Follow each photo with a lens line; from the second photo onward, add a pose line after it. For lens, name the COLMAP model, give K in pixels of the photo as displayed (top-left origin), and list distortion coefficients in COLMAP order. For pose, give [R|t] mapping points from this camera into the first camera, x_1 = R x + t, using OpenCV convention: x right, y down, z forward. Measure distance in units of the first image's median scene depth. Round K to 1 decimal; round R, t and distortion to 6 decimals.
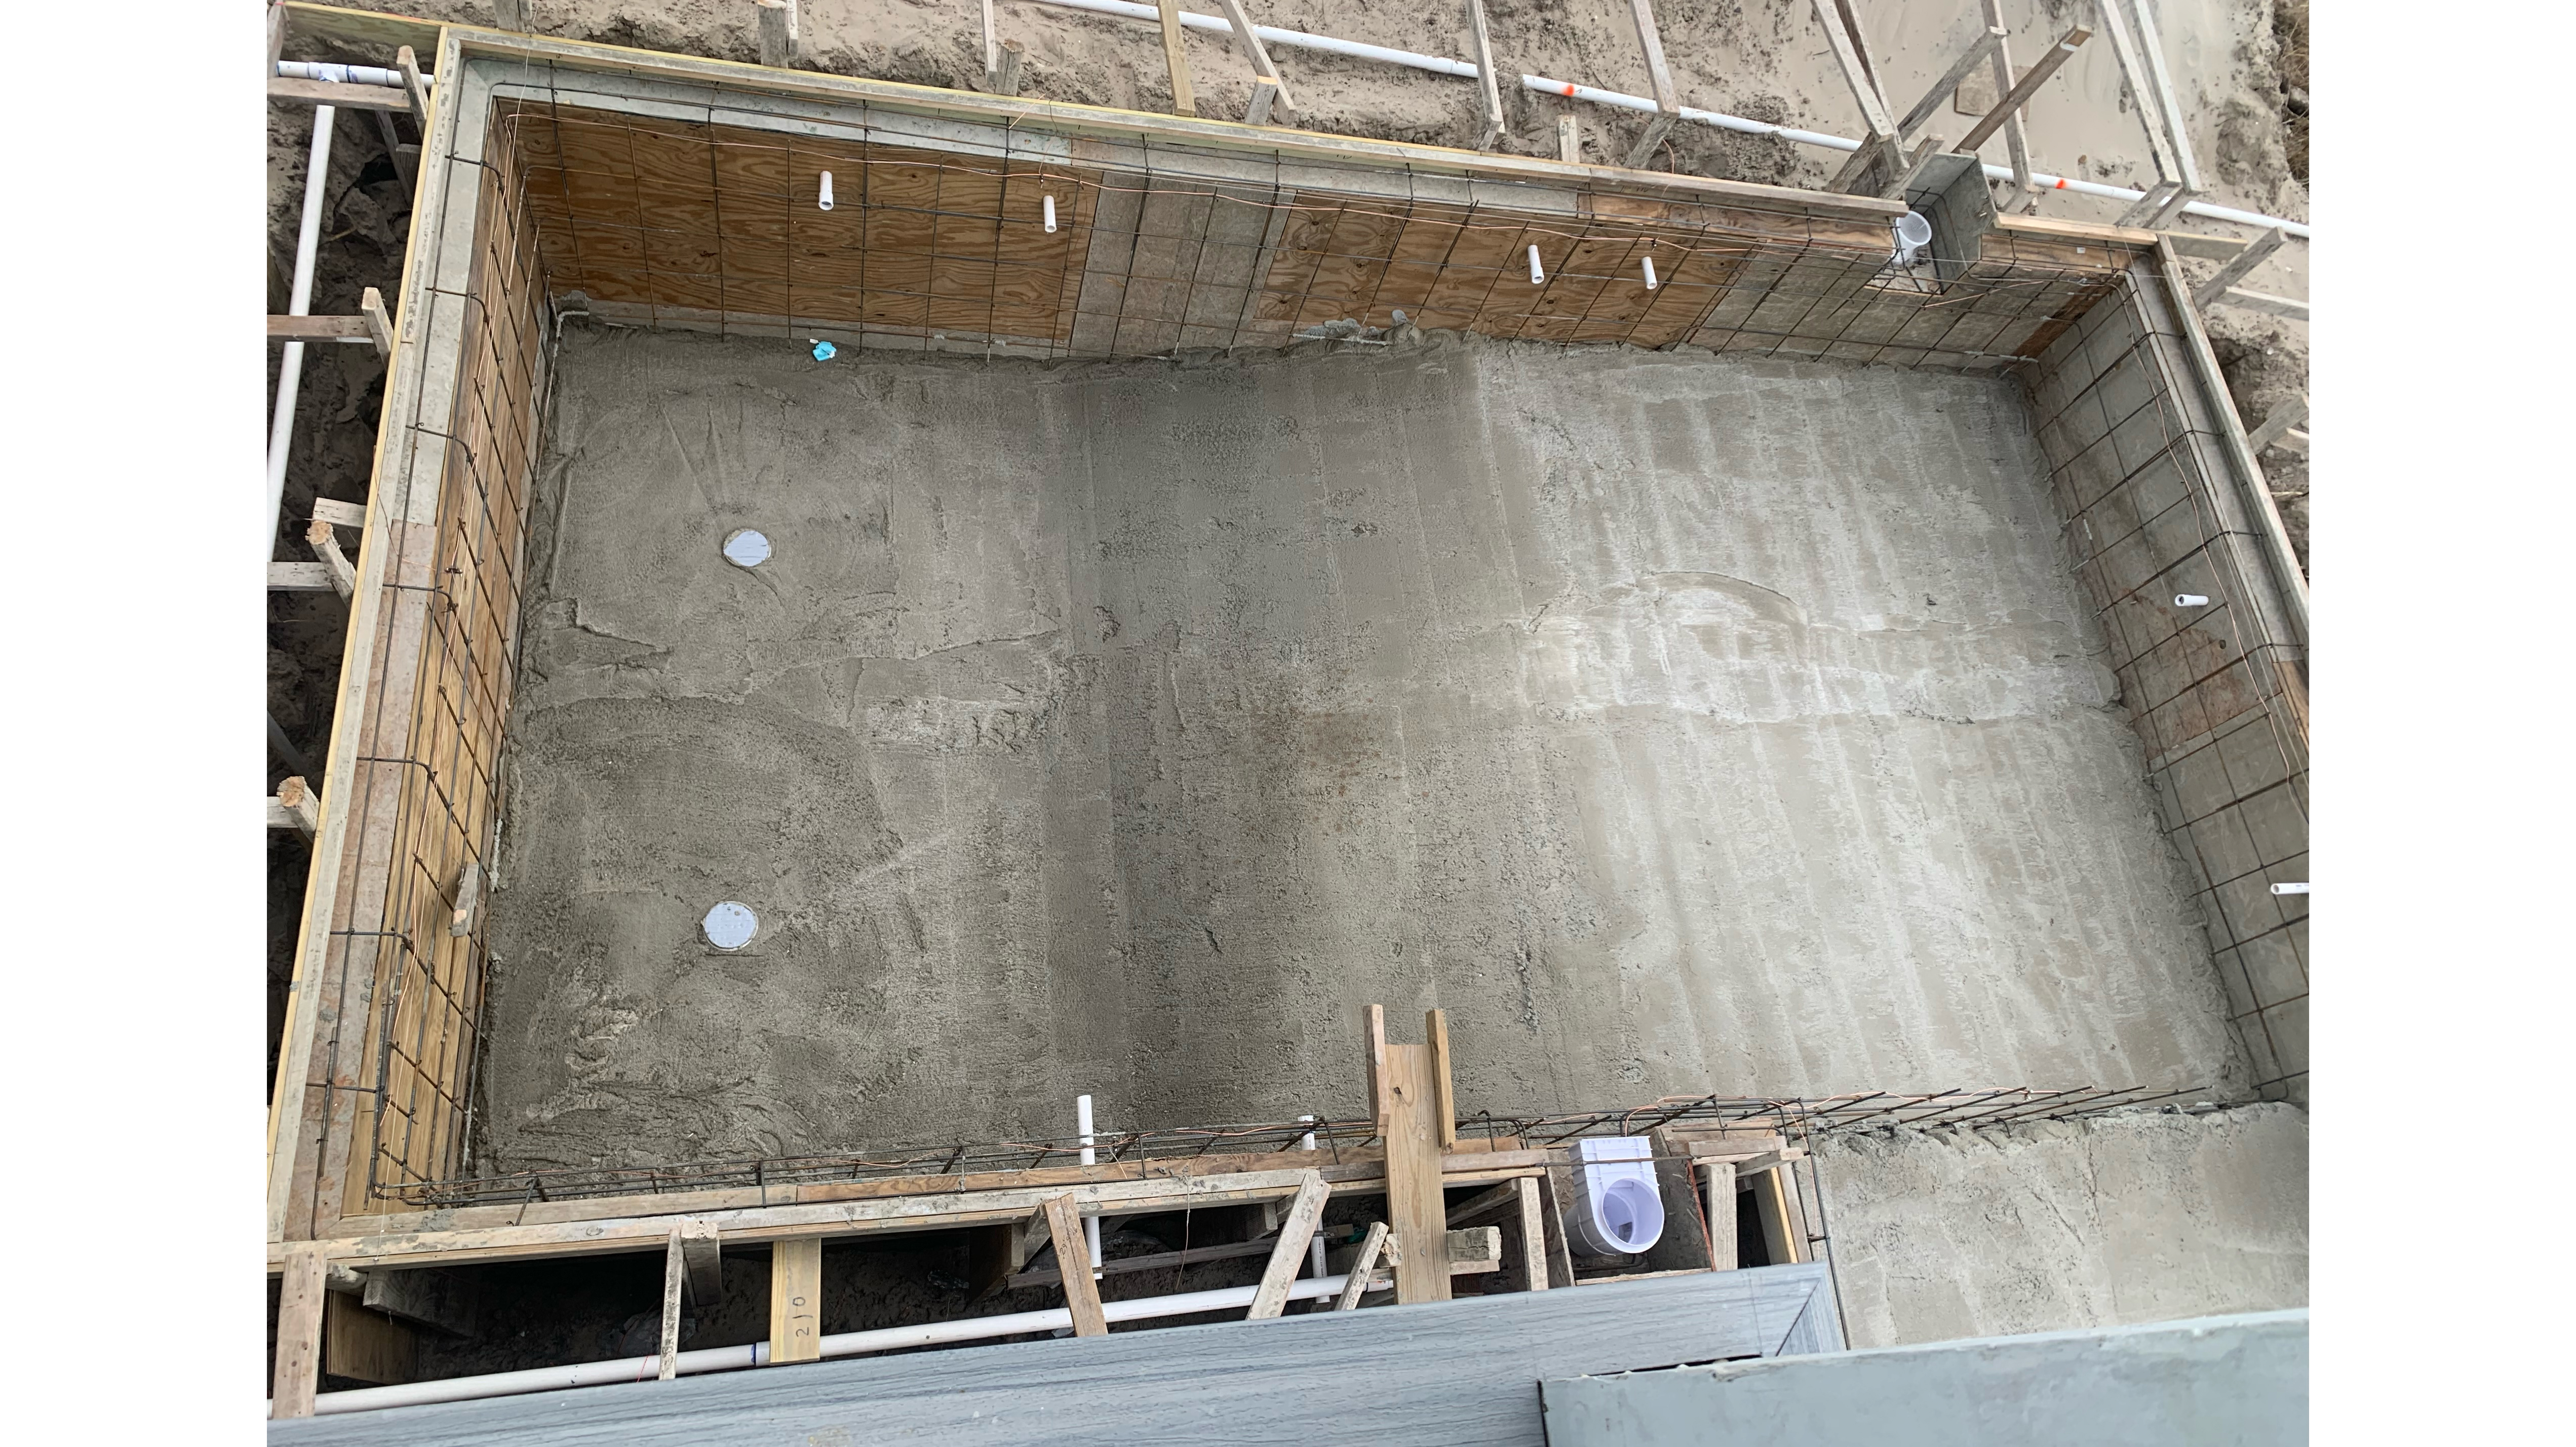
lens RADIAL K [[1702.5, 0, 1288.0], [0, 1702.5, 723.5], [0, 0, 1]] dist [-0.073059, -0.023699]
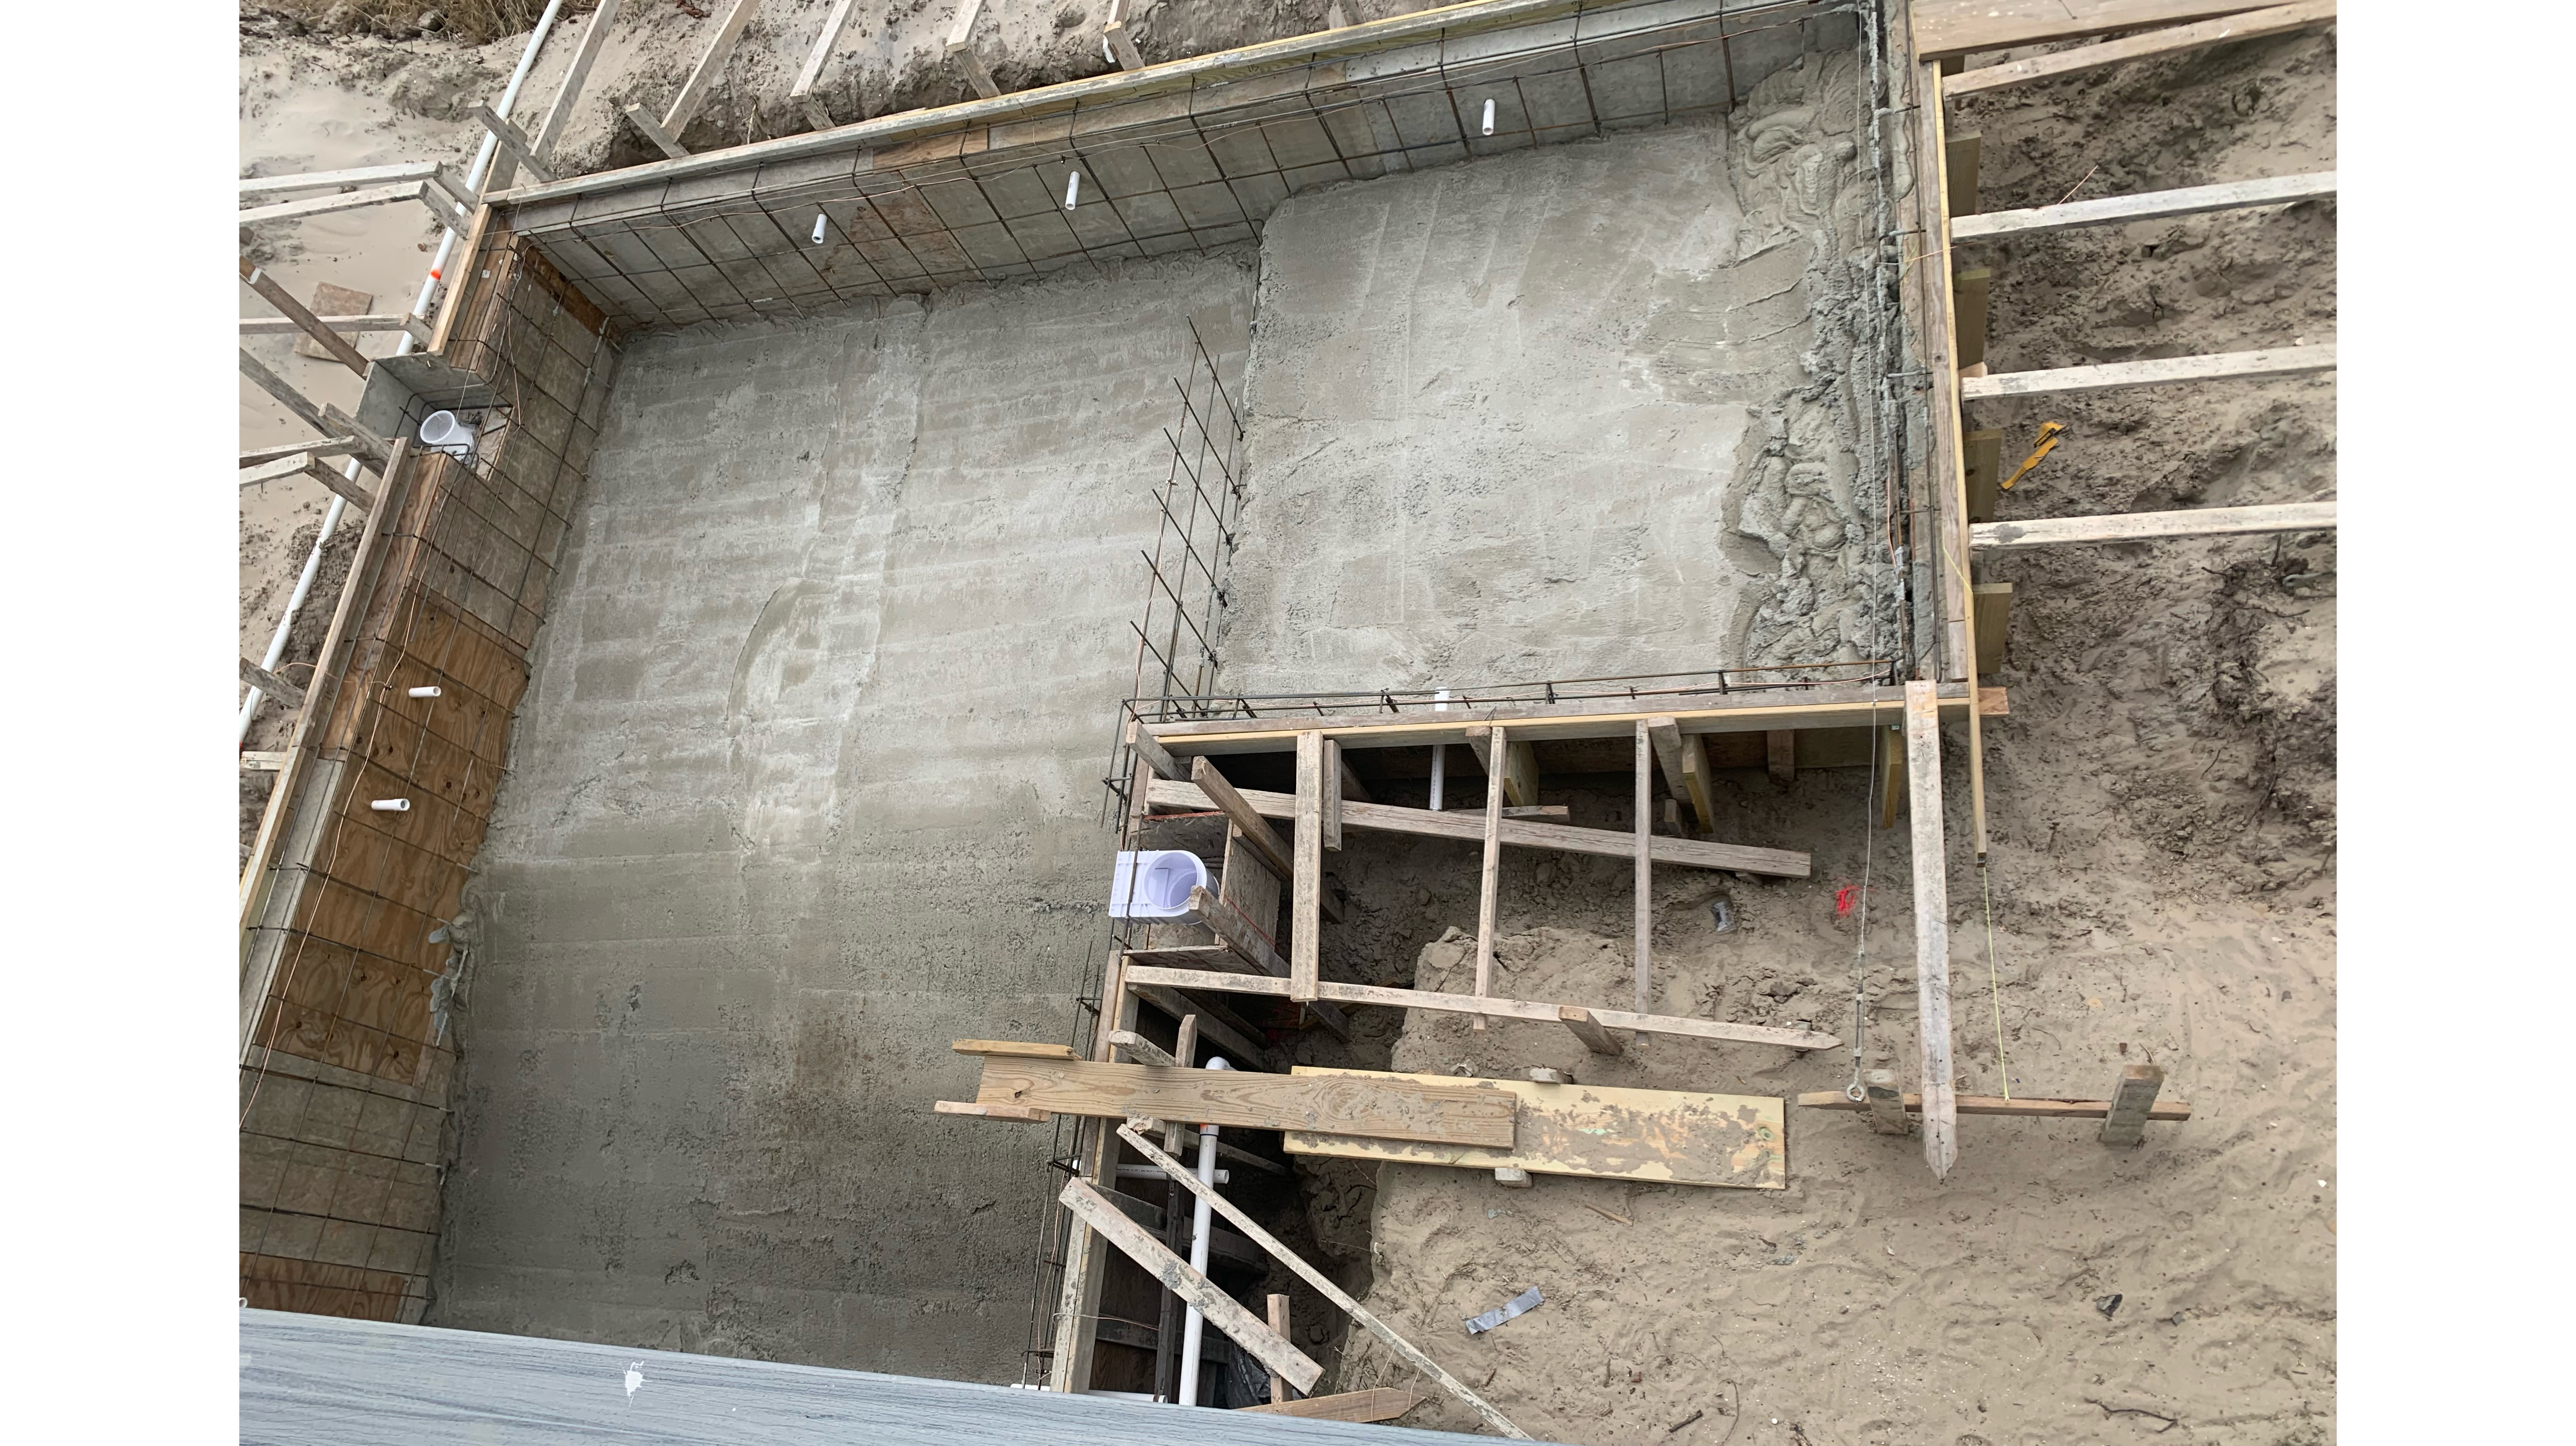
lens RADIAL K [[1702.1, 0, 1288.0], [0, 1702.1, 723.0], [0, 0, 1]] dist [-0.073059, -0.023699]
pose [[0.095809, -0.981067, 0.168308, 0.071932], [0.986513, 0.116130, 0.115351, 0.128671], [-0.132713, 0.154986, 0.978962, -0.052230]]
